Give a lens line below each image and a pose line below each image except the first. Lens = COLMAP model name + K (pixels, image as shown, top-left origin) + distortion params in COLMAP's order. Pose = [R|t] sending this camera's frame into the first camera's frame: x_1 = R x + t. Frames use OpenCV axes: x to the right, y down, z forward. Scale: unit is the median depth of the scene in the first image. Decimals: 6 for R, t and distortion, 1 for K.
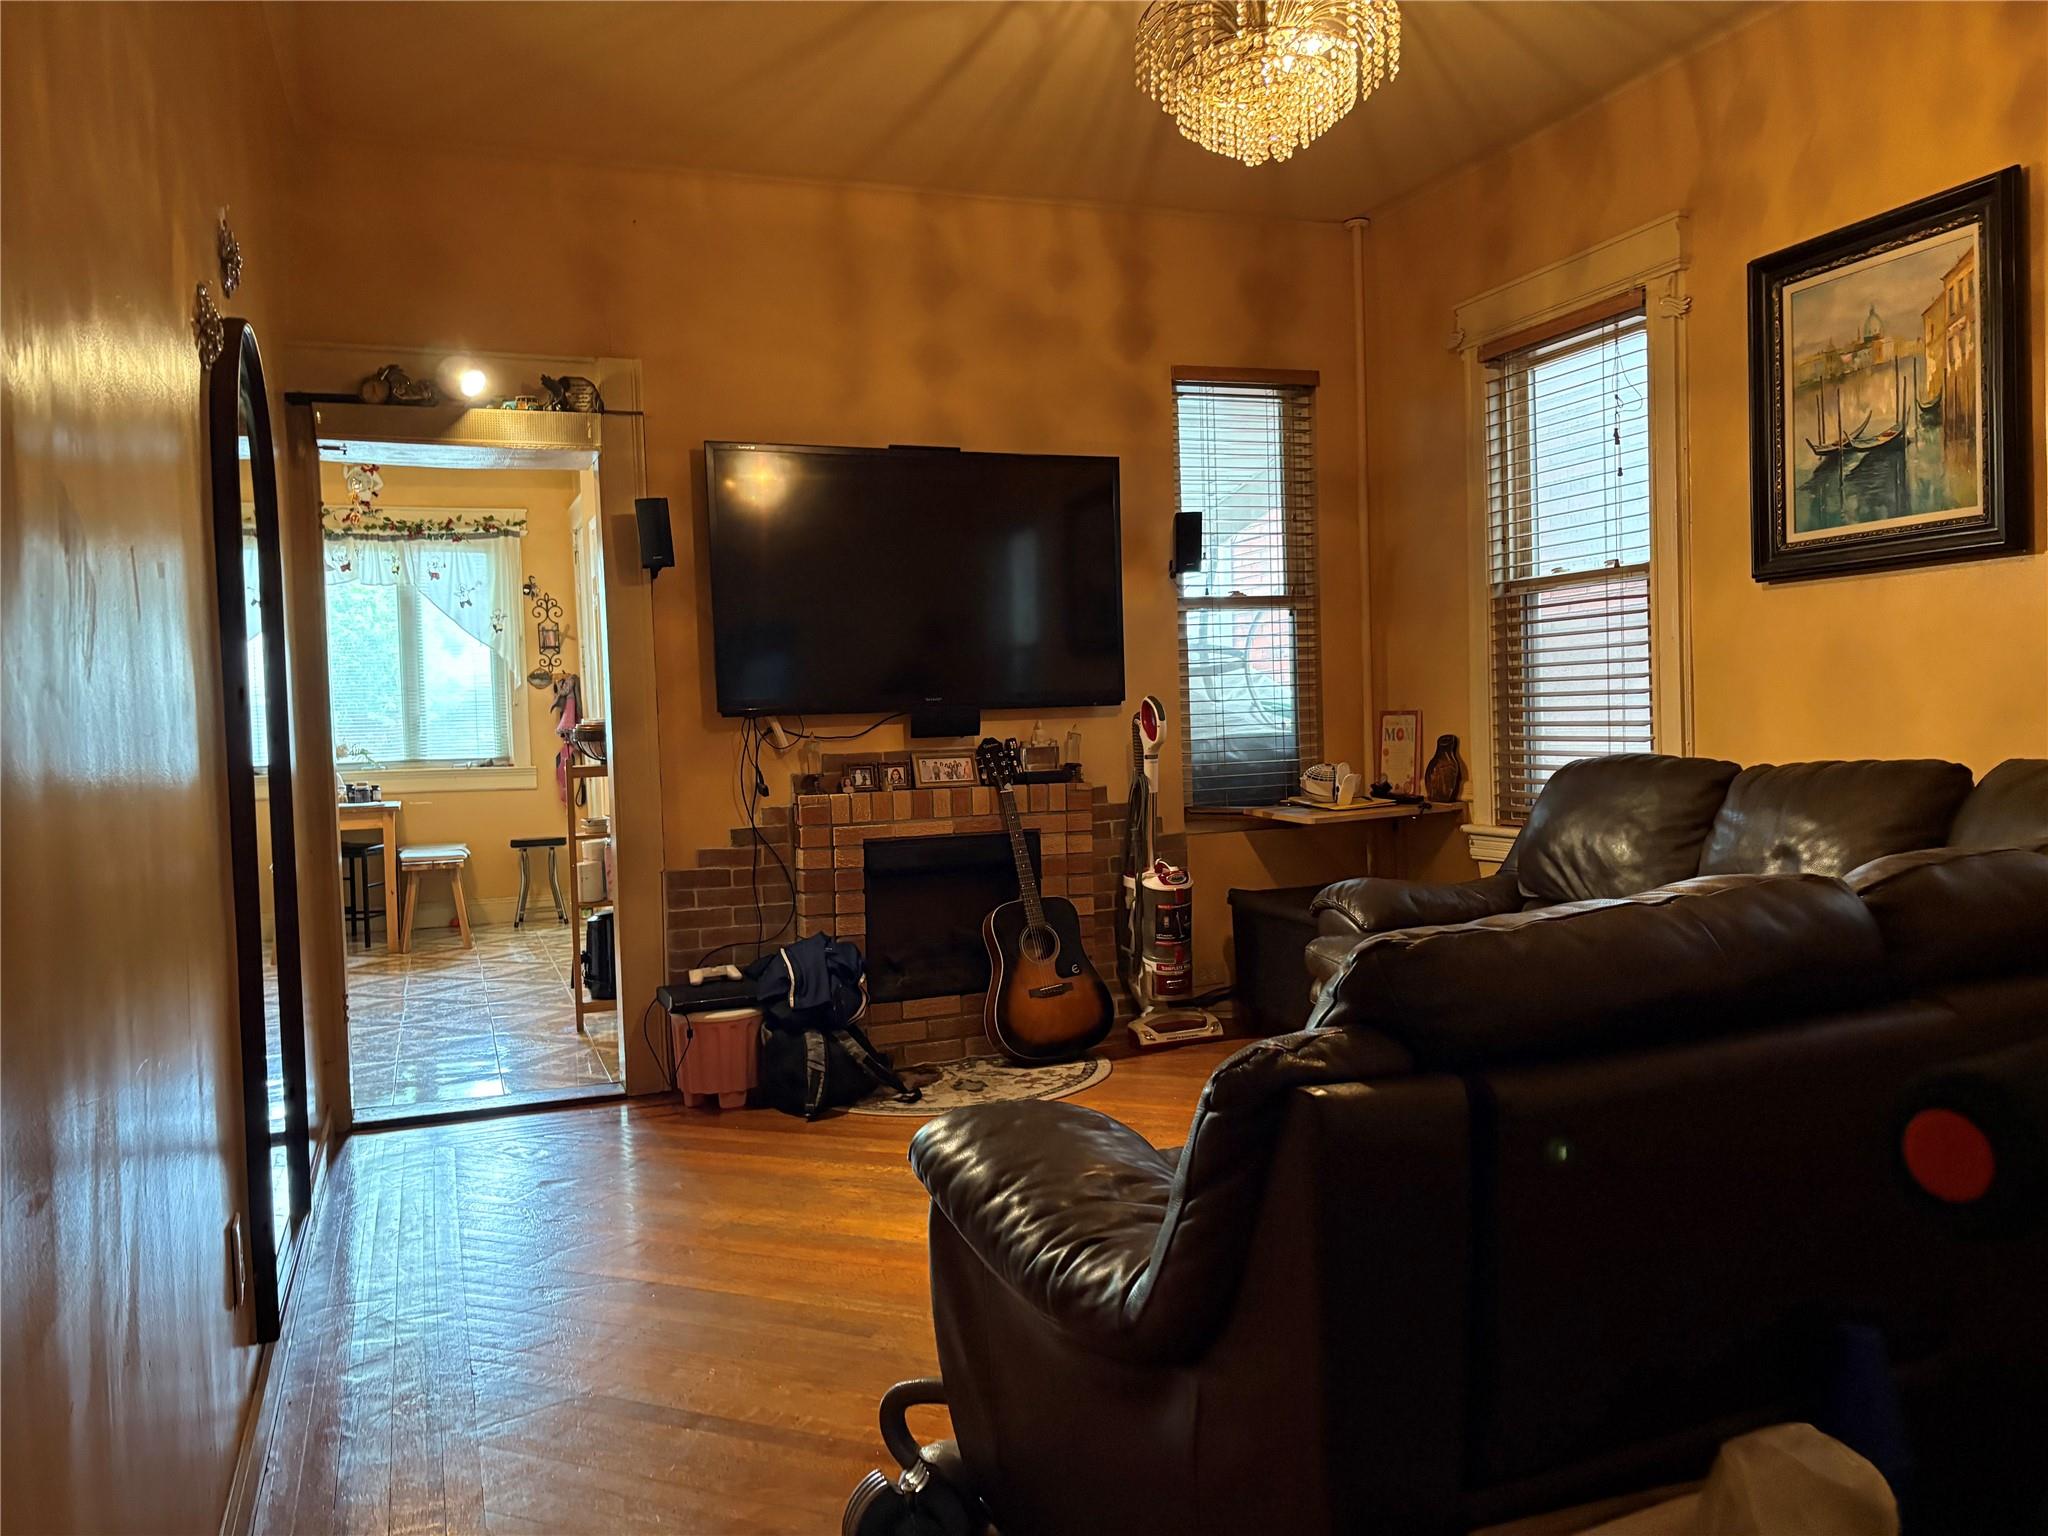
lens RADIAL K [[1550.9, 0, 1023.4], [0, 1550.9, 766.8], [0, 0, 1]] dist [0.032739, -0.024945]
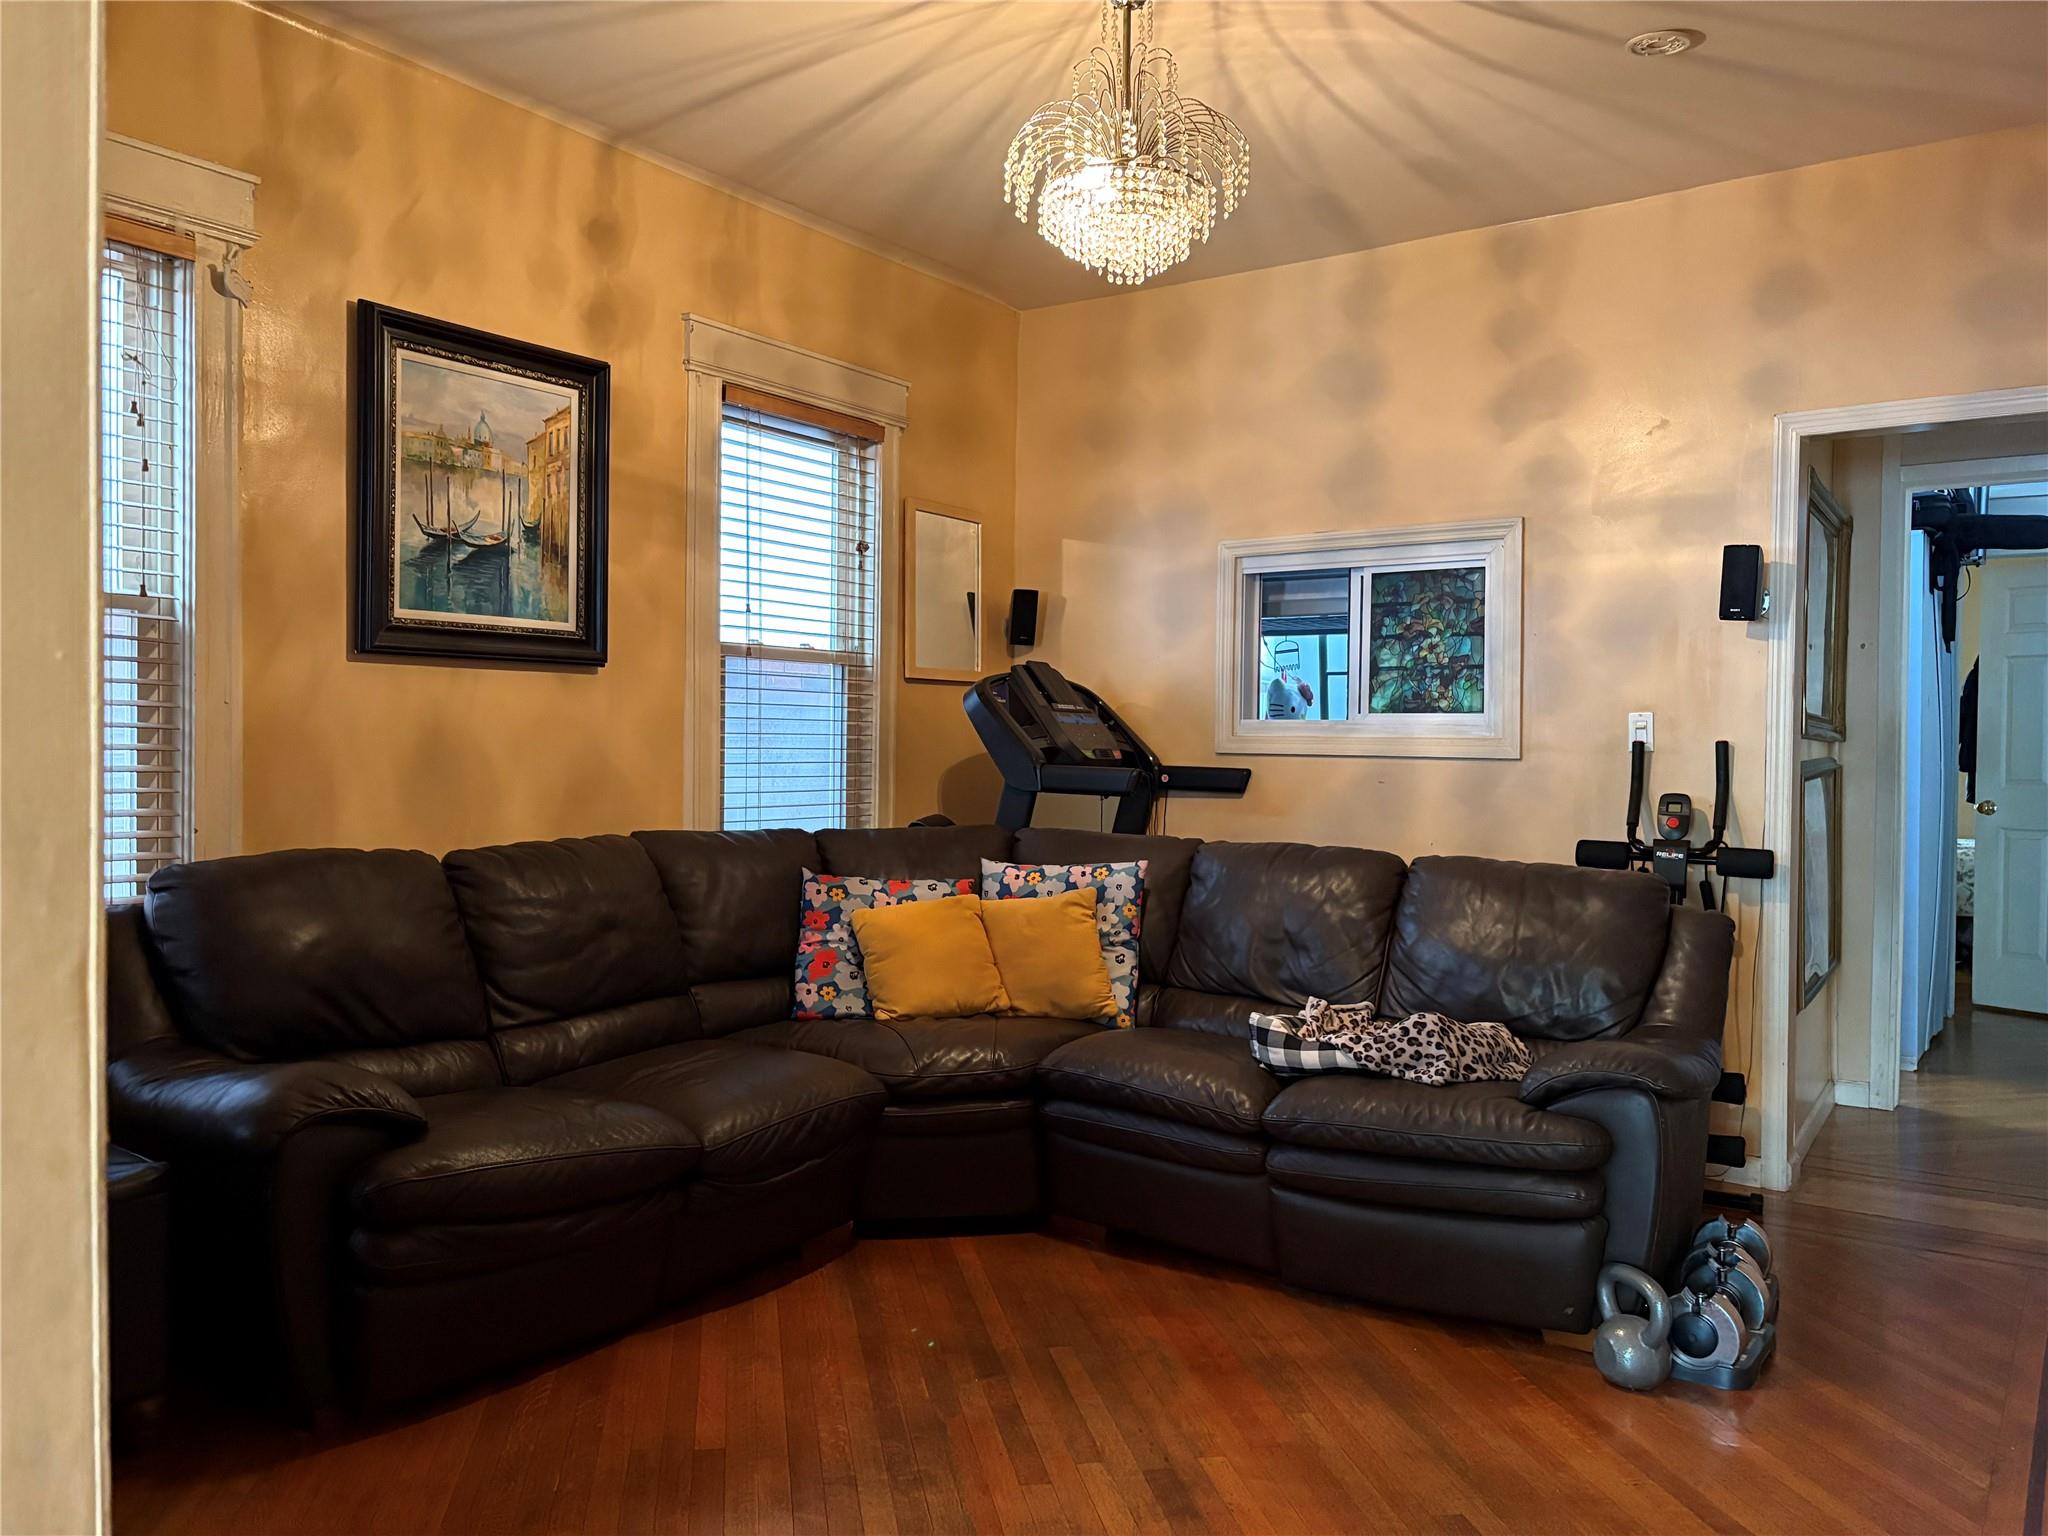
lens RADIAL K [[1550.9, 0, 1023.4], [0, 1550.9, 768.7], [0, 0, 1]] dist [0.032739, -0.024945]
pose [[-0.556073, 0.016064, 0.830978, -0.536004], [0.037305, 0.999288, 0.005646, -0.046019], [-0.830296, 0.034139, -0.556276, 1.292700]]
